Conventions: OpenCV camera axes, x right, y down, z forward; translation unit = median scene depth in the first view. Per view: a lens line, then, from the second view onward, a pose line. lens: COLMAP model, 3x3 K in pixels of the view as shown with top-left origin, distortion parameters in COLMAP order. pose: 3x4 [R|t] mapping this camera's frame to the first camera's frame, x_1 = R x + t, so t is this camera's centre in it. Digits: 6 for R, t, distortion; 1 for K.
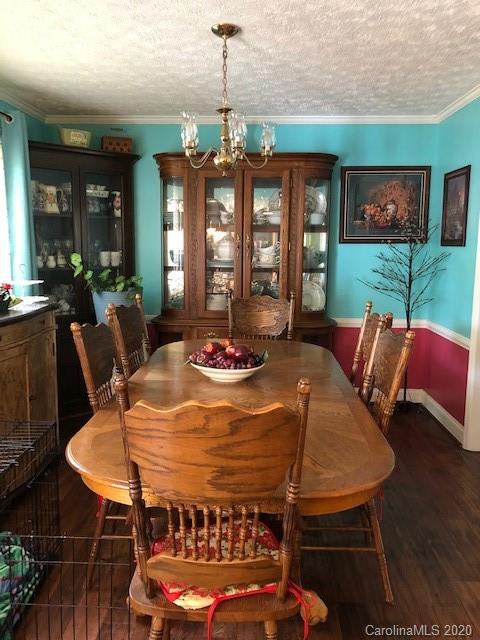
lens RADIAL K [[512.4, 0, 240.0], [0, 512.4, 320.0], [0, 0, 1]] dist [0.014697, -0.002582]
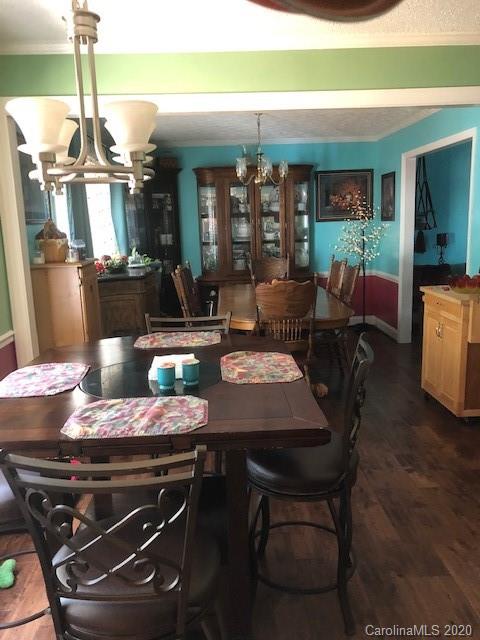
lens RADIAL K [[527.7, 0, 240.0], [0, 527.7, 320.0], [0, 0, 1]] dist [-0.009257, -0.004445]
pose [[0.996585, -0.054676, 0.061881, -0.149309], [0.052646, 0.998035, 0.033976, 0.077002], [-0.063617, -0.030602, 0.997505, -0.567799]]
